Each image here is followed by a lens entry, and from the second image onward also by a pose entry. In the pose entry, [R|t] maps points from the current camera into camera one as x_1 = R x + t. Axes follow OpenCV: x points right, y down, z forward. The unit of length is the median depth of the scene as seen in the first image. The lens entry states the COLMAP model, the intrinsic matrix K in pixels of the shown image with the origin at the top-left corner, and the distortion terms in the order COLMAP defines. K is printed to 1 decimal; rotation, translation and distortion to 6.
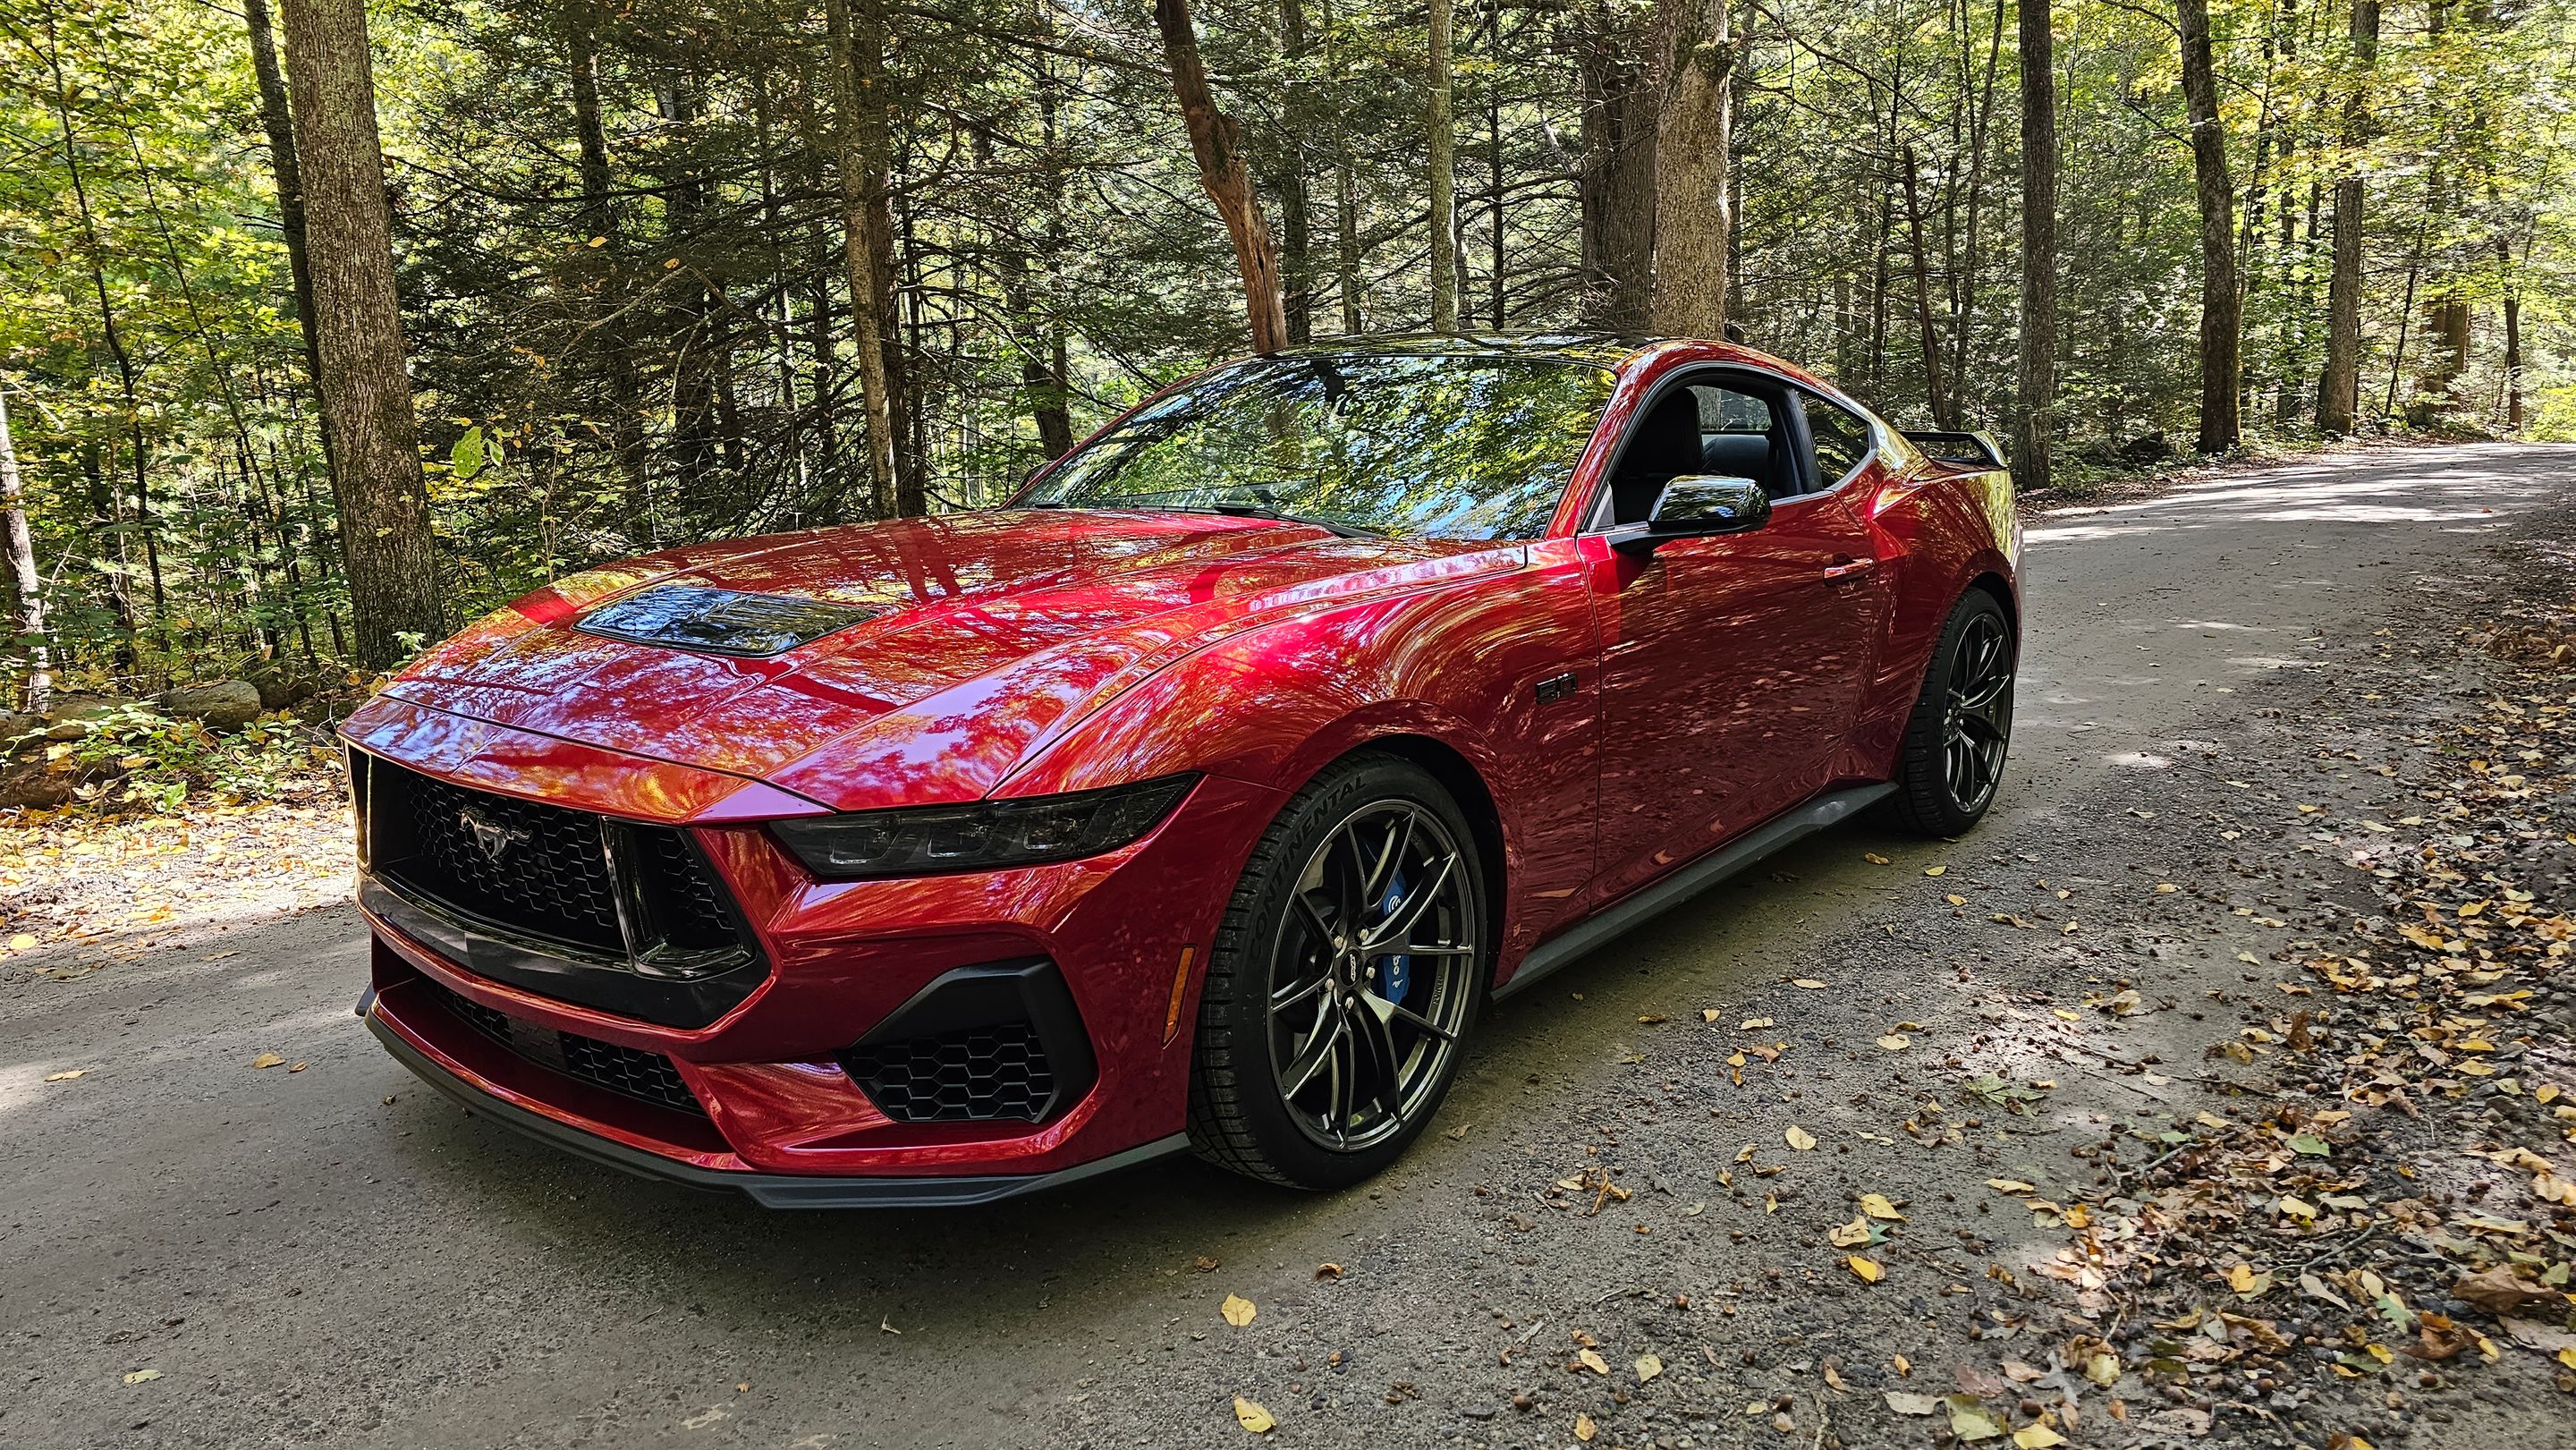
lens RADIAL K [[1721.7, 0, 1267.9], [0, 1721.7, 715.3], [0, 0, 1]] dist [0.063098, -0.052501]
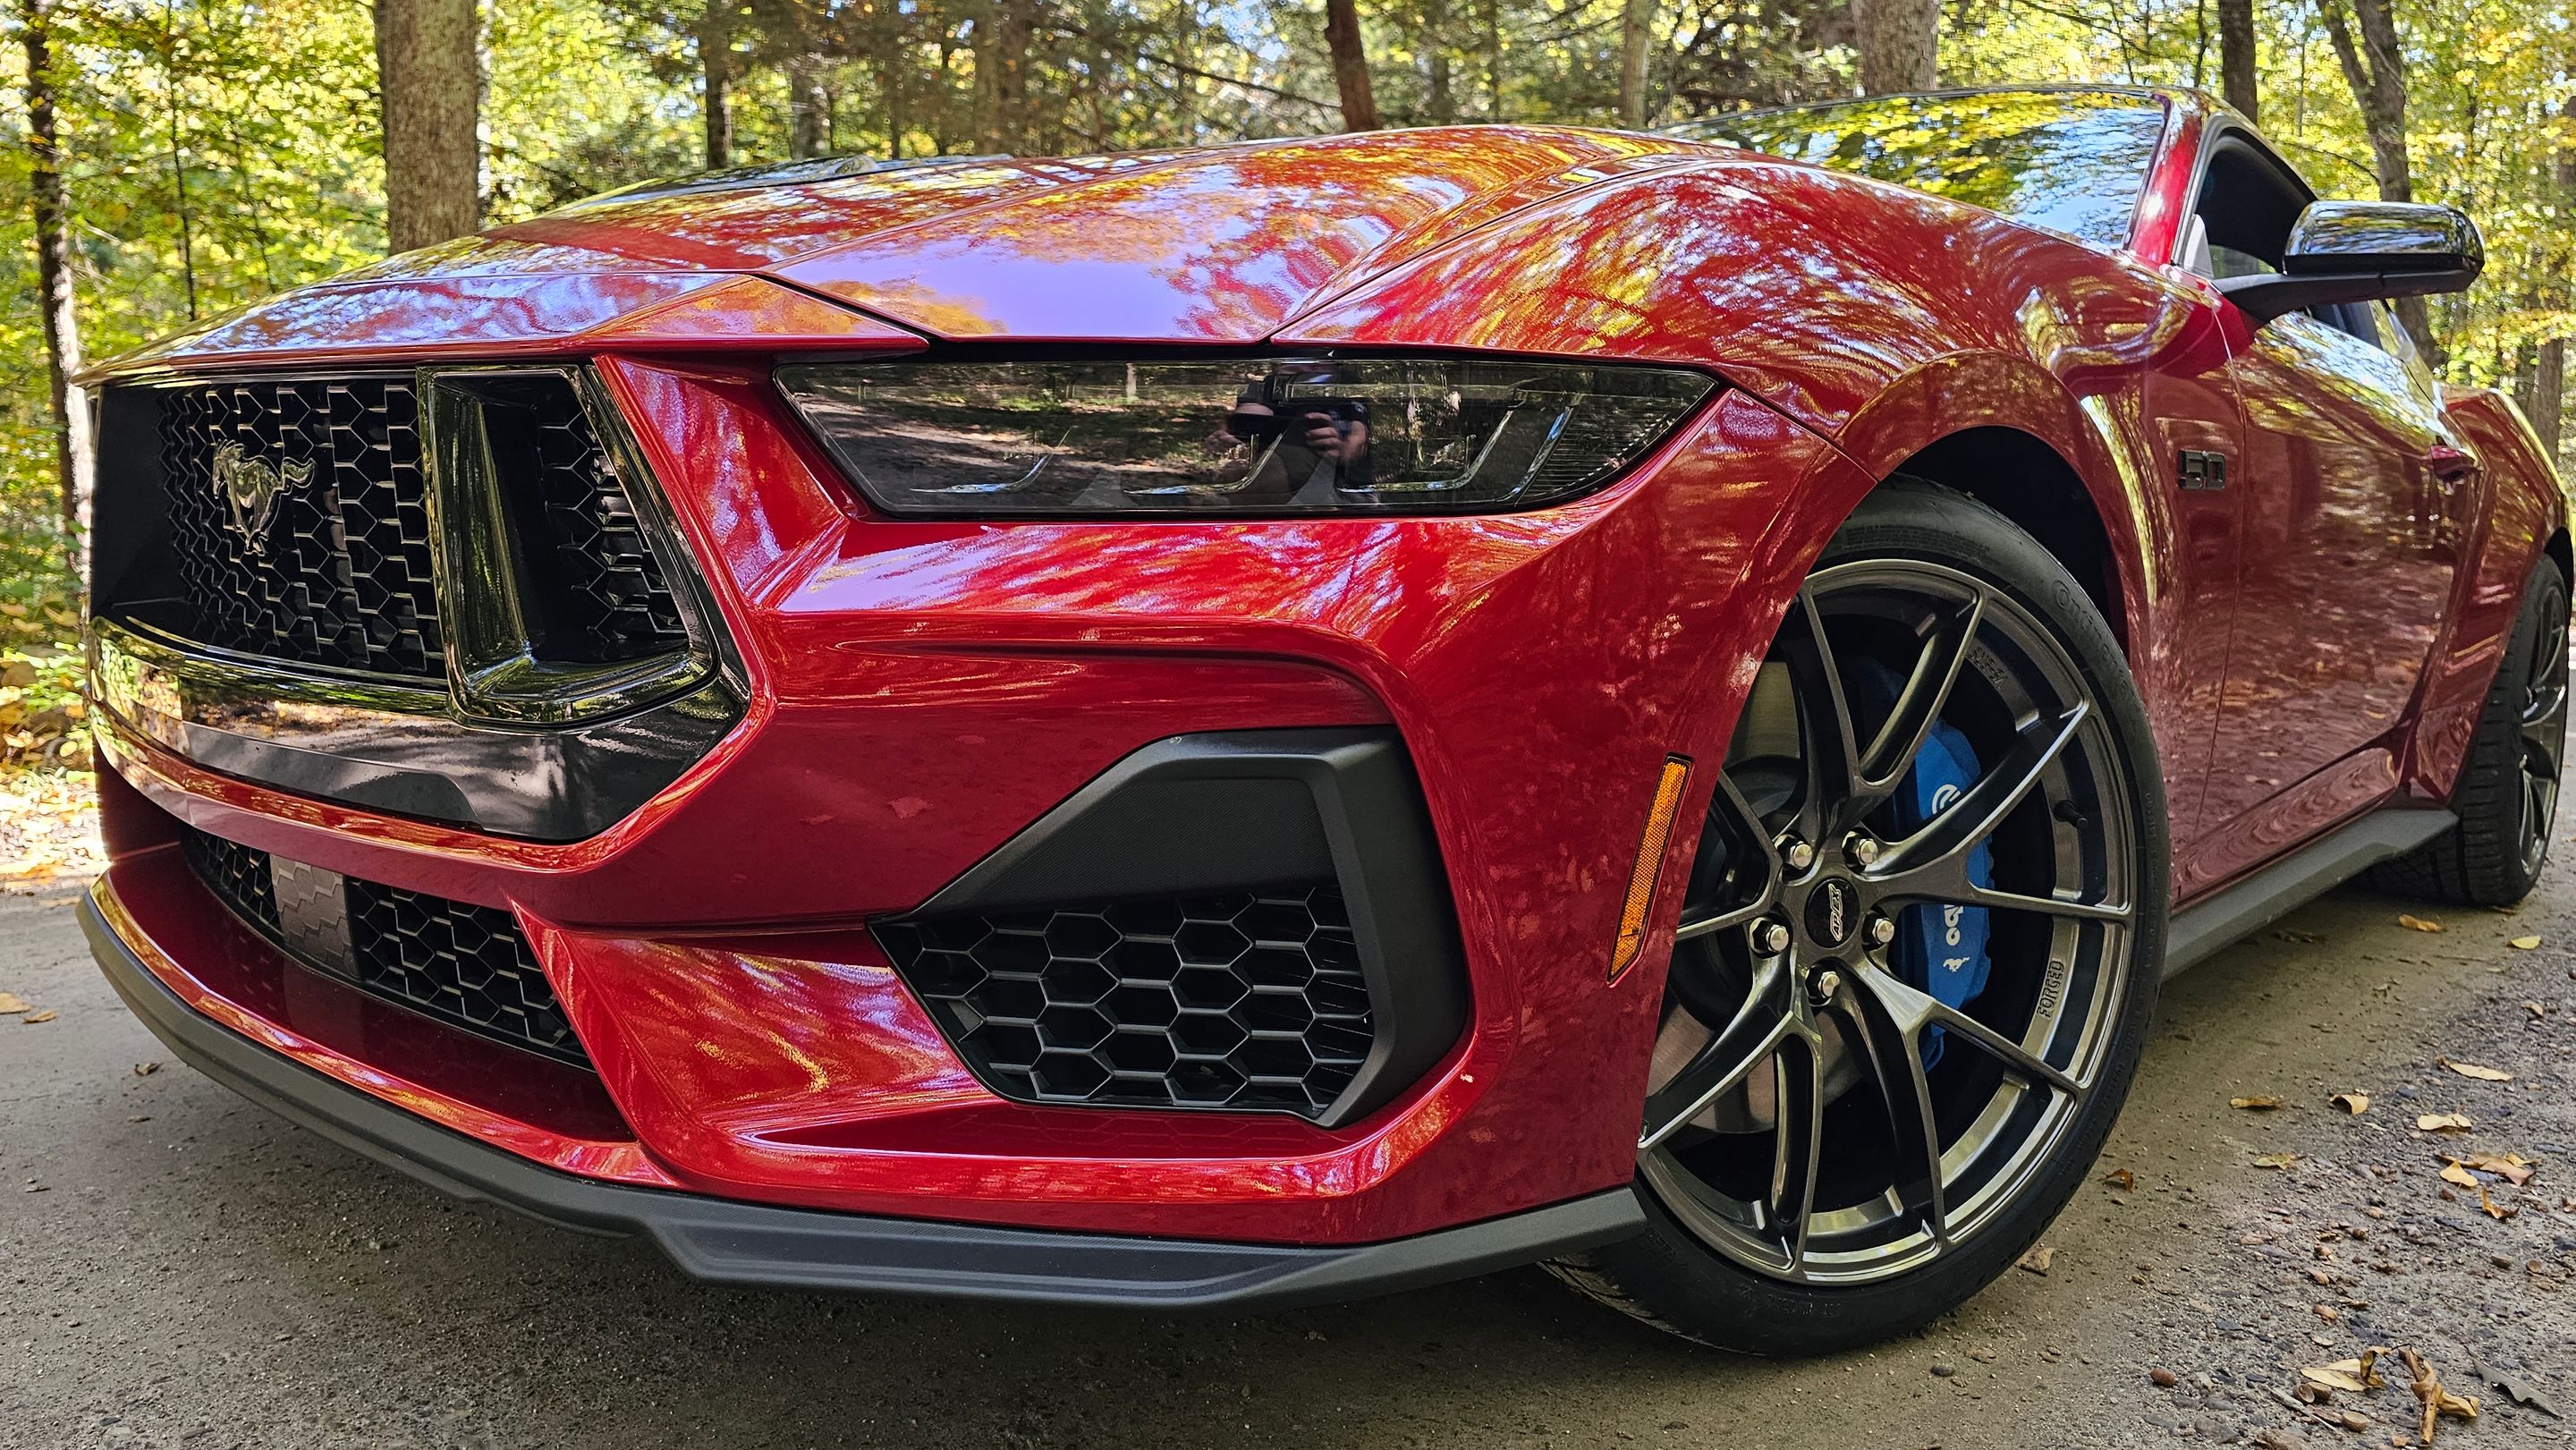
lens RADIAL K [[1717.5, 0, 1246.9], [0, 1717.5, 713.8], [0, 0, 1]] dist [0.043630, -0.048690]
pose [[0.996528, 0.055897, -0.061699, -0.131636], [-0.061296, 0.994109, -0.089387, 0.171414], [0.056339, 0.092859, 0.994084, 0.557372]]
